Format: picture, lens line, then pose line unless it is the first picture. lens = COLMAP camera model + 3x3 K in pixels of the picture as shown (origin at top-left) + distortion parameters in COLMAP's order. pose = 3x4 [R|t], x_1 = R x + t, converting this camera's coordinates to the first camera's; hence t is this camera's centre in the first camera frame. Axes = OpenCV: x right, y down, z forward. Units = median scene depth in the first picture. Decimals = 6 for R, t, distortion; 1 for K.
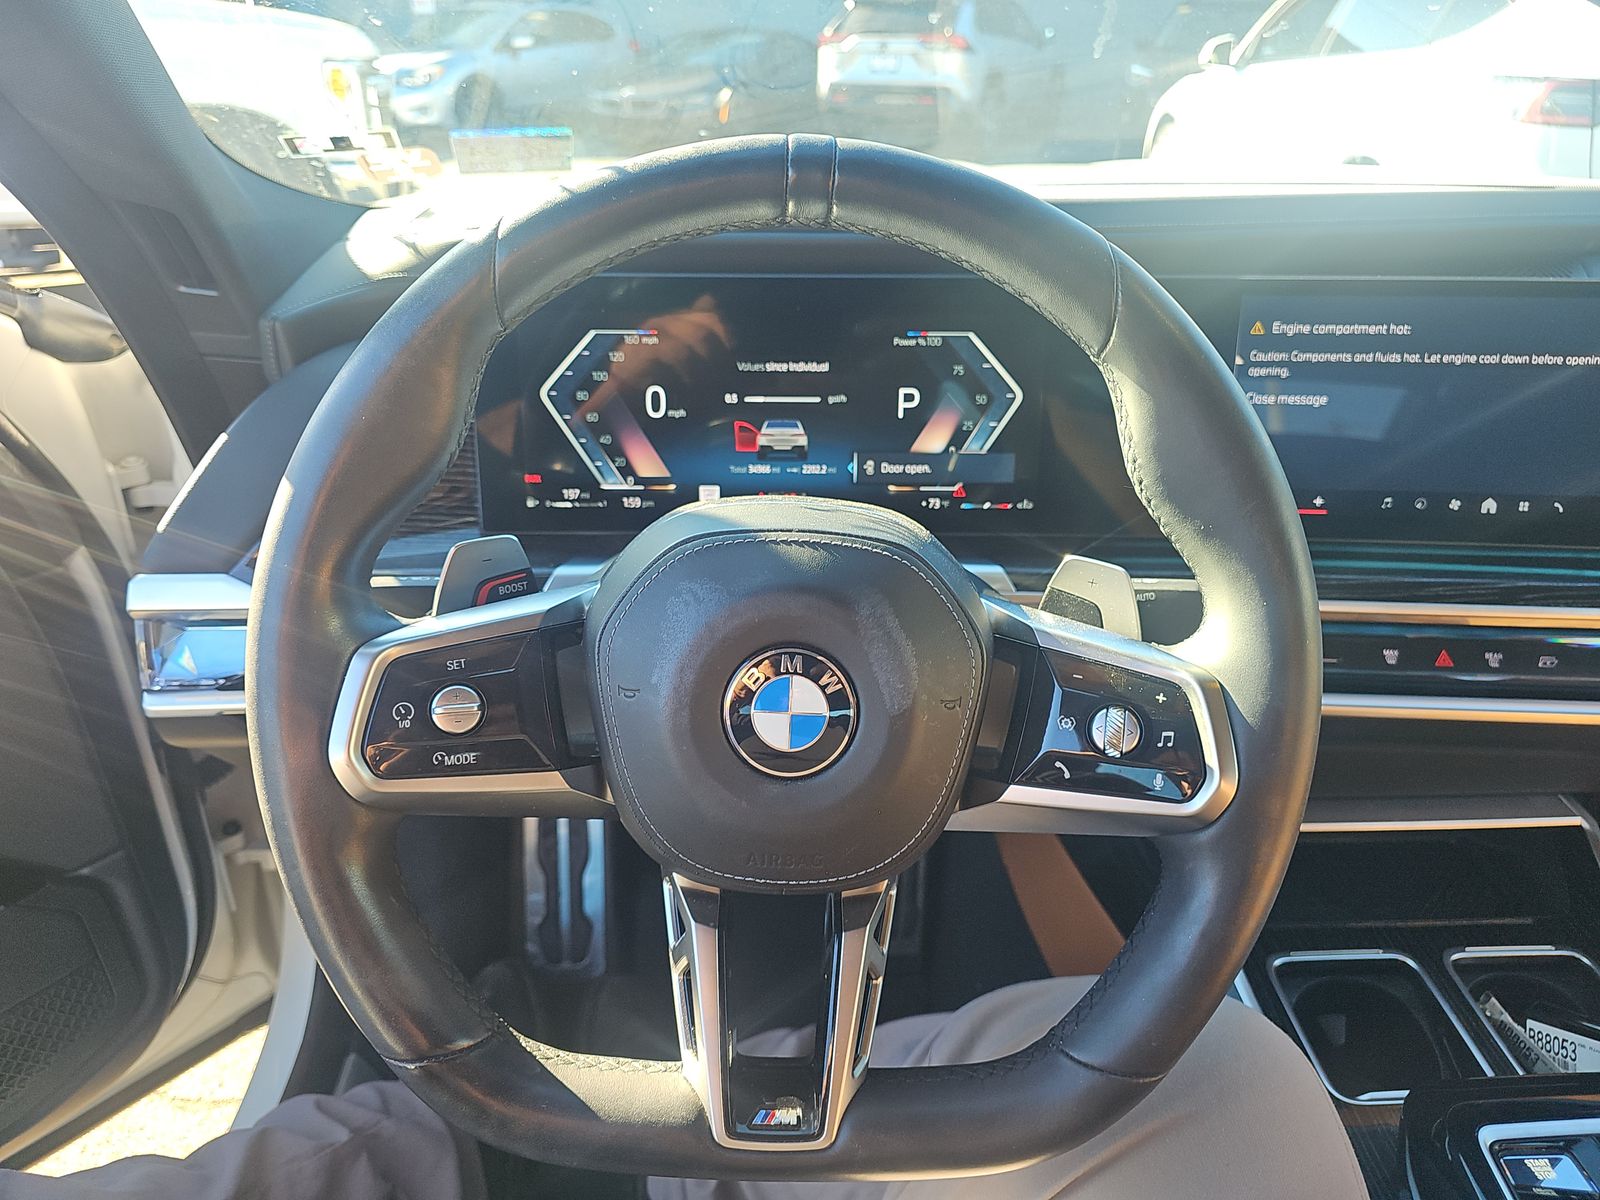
lens RADIAL K [[1046.9, 0, 797.7], [0, 1046.9, 589.2], [0, 0, 1]] dist [0.041859, -0.052301]
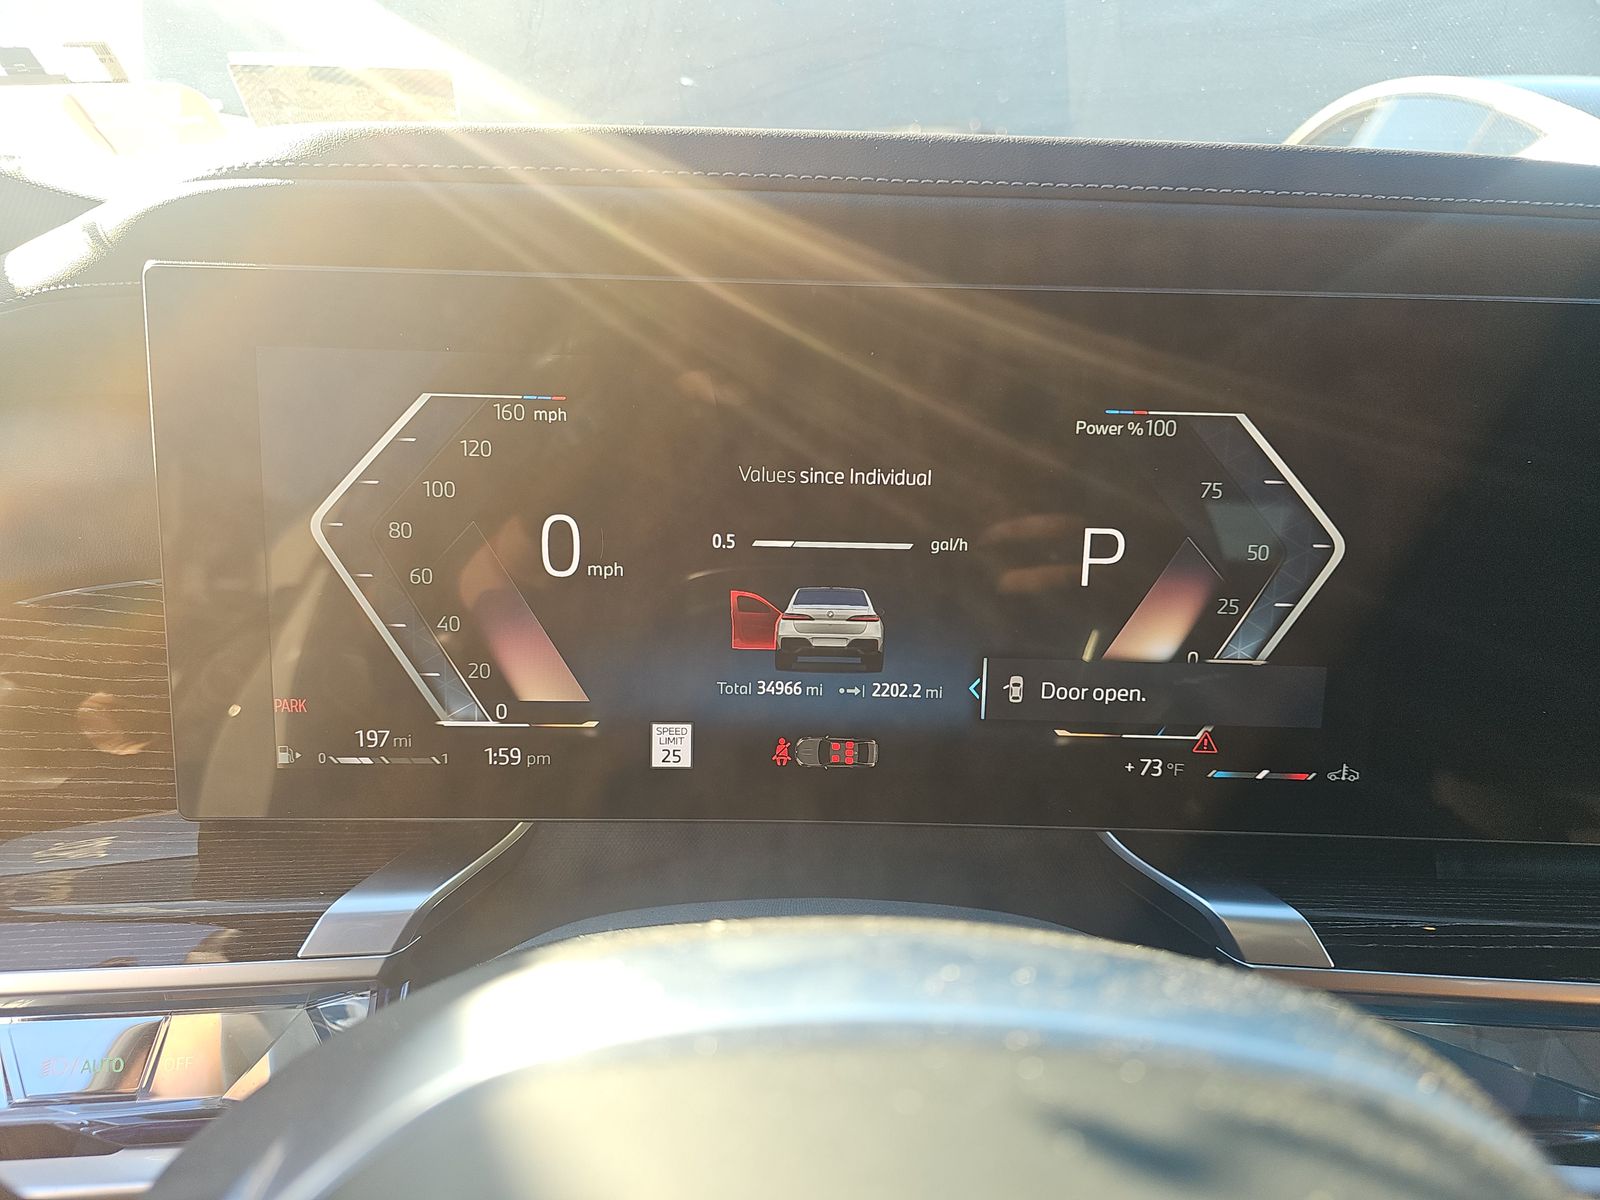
lens RADIAL K [[1046.9, 0, 807.5], [0, 1046.9, 587.8], [0, 0, 1]] dist [0.041859, -0.052301]
pose [[0.999689, 0.016757, 0.018449, -0.034819], [-0.014427, 0.992682, -0.119894, -0.107305], [-0.020323, 0.119590, 0.992615, 0.547357]]
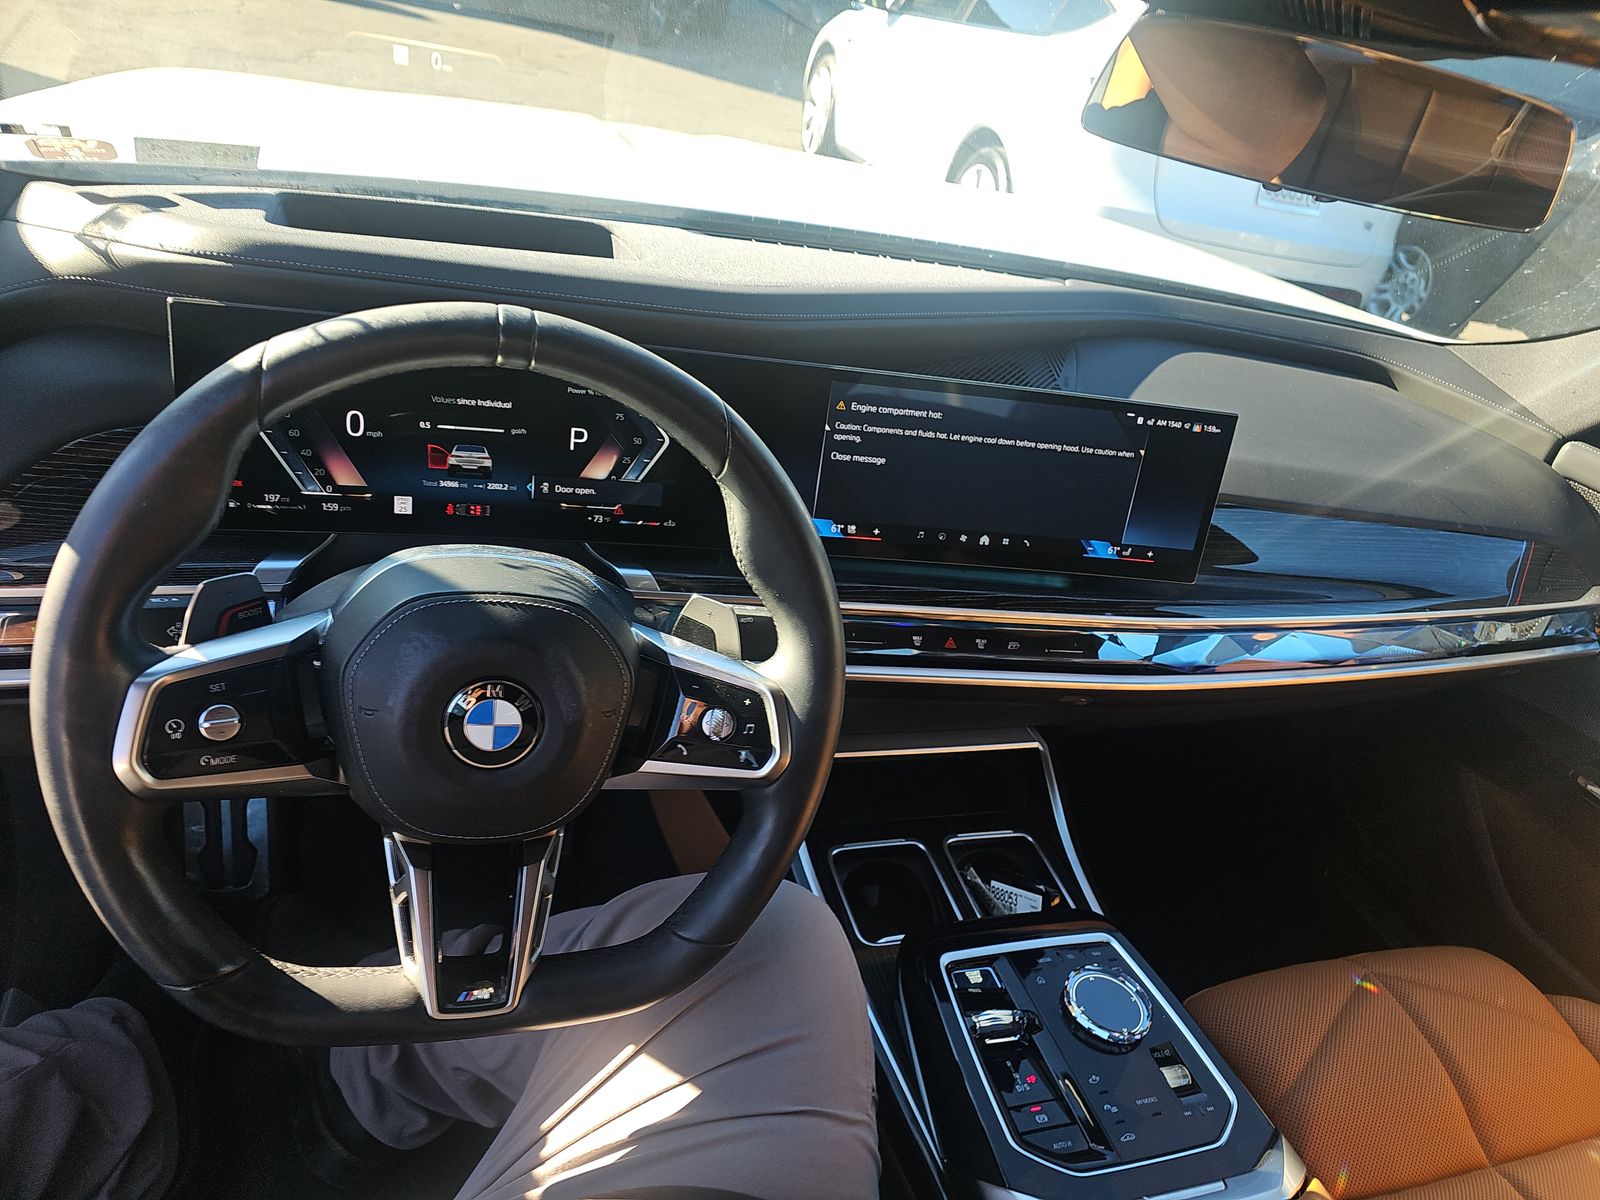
lens RADIAL K [[1046.9, 0, 808.0], [0, 1046.9, 610.7], [0, 0, 1]] dist [0.041859, -0.052301]
pose [[0.943543, 0.011373, 0.331054, -0.047516], [-0.051401, 0.992332, 0.112408, -0.131964], [-0.327237, -0.123078, 0.936892, -0.278041]]
